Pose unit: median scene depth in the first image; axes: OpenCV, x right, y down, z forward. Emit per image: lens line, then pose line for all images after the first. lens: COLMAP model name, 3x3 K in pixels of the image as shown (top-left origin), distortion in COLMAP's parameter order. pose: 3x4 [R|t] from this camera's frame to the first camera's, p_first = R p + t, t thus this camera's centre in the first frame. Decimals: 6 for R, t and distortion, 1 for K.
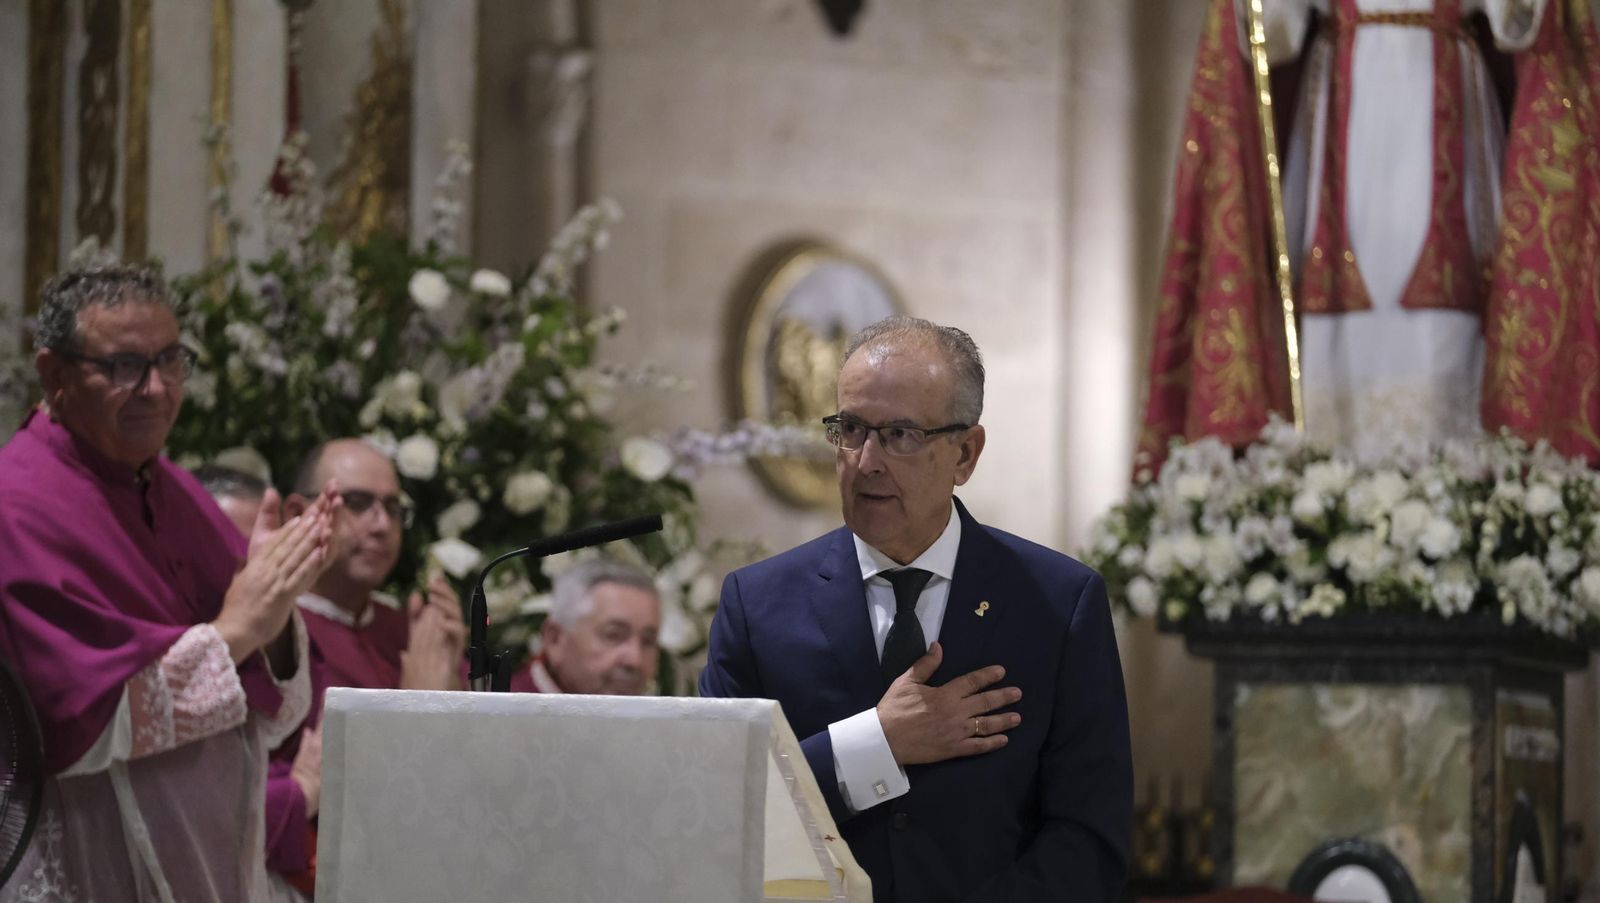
lens RADIAL K [[9639.5, 0, 800.0], [0, 9639.5, 451.5], [0, 0, 1]] dist [0.431322, 4.882855]
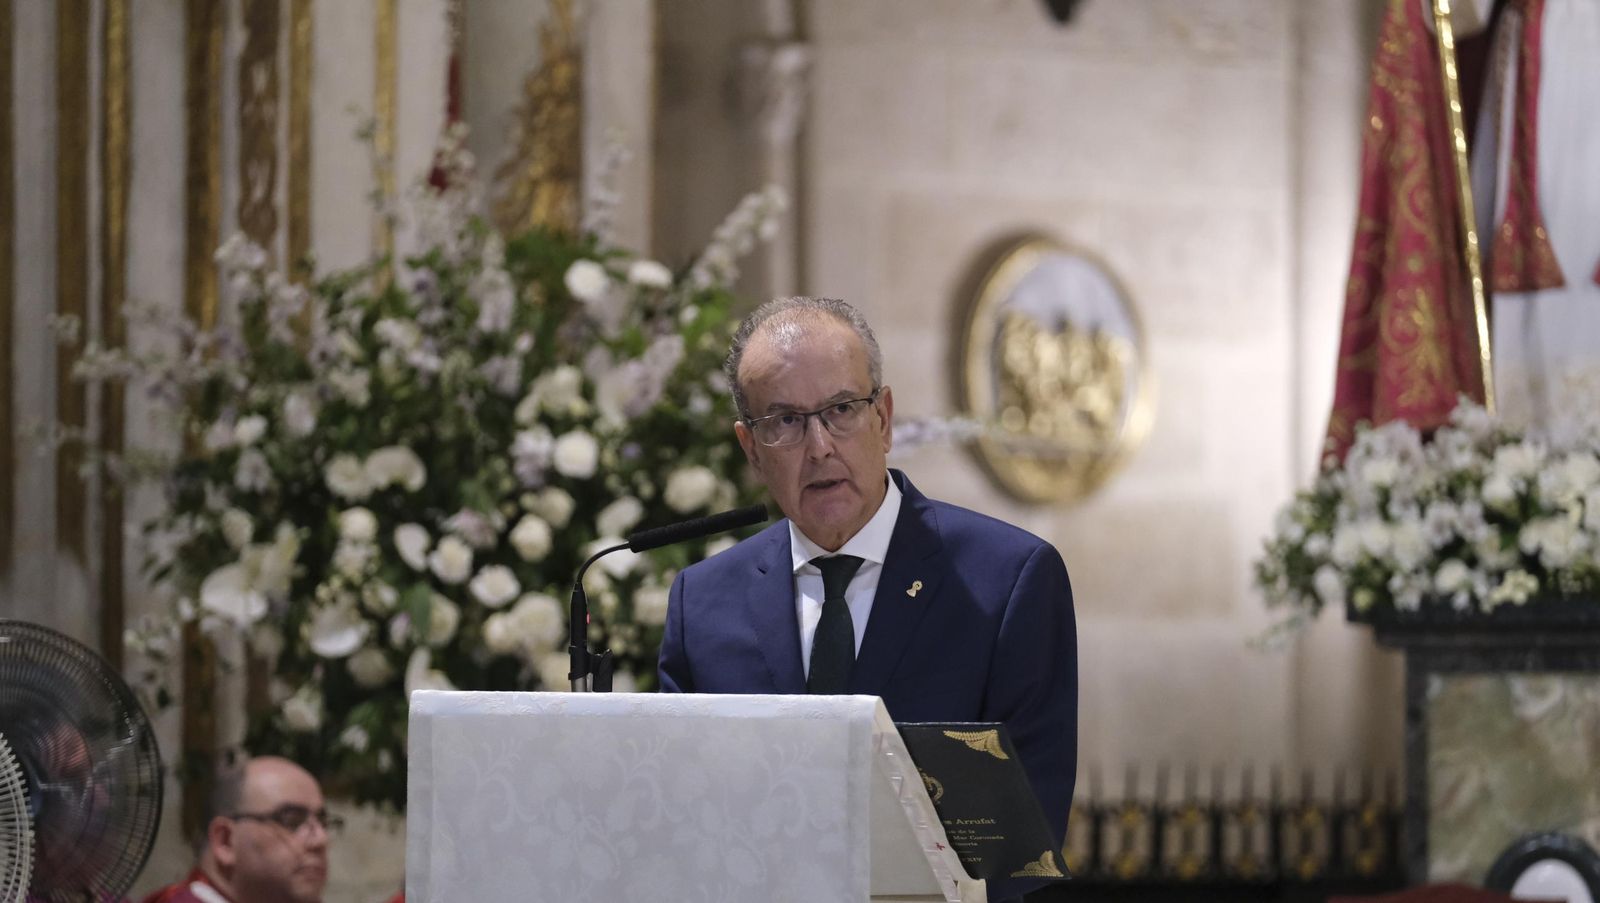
lens RADIAL K [[9639.5, 0, 800.0], [0, 9639.5, 451.5], [0, 0, 1]] dist [0.431322, 4.882855]
pose [[0.999388, -0.016111, -0.031049, 0.012406], [0.016094, 0.999870, -0.000820, 0.001383], [0.031058, 0.000320, 0.999518, 0.026694]]
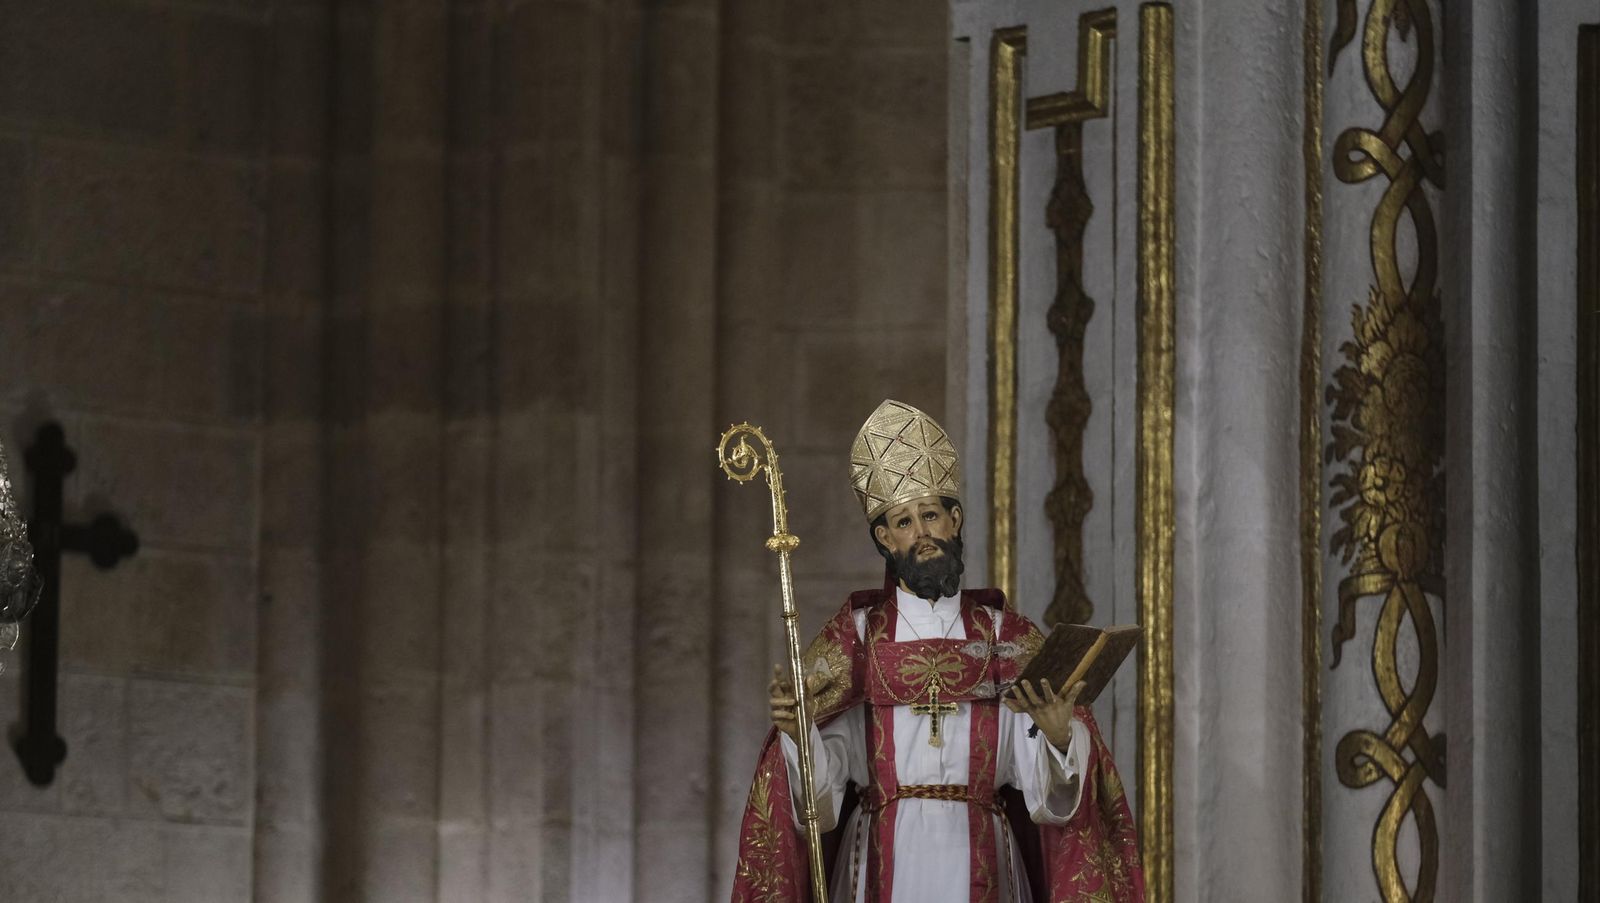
lens RADIAL K [[9639.5, 0, 800.0], [0, 9639.5, 451.5], [0, 0, 1]] dist [0.431322, 4.882855]
pose [[0.989932, 0.011974, 0.141036, -0.101389], [-0.001487, 0.997241, -0.074223, -0.004060], [-0.141535, 0.073266, 0.987218, -0.032076]]
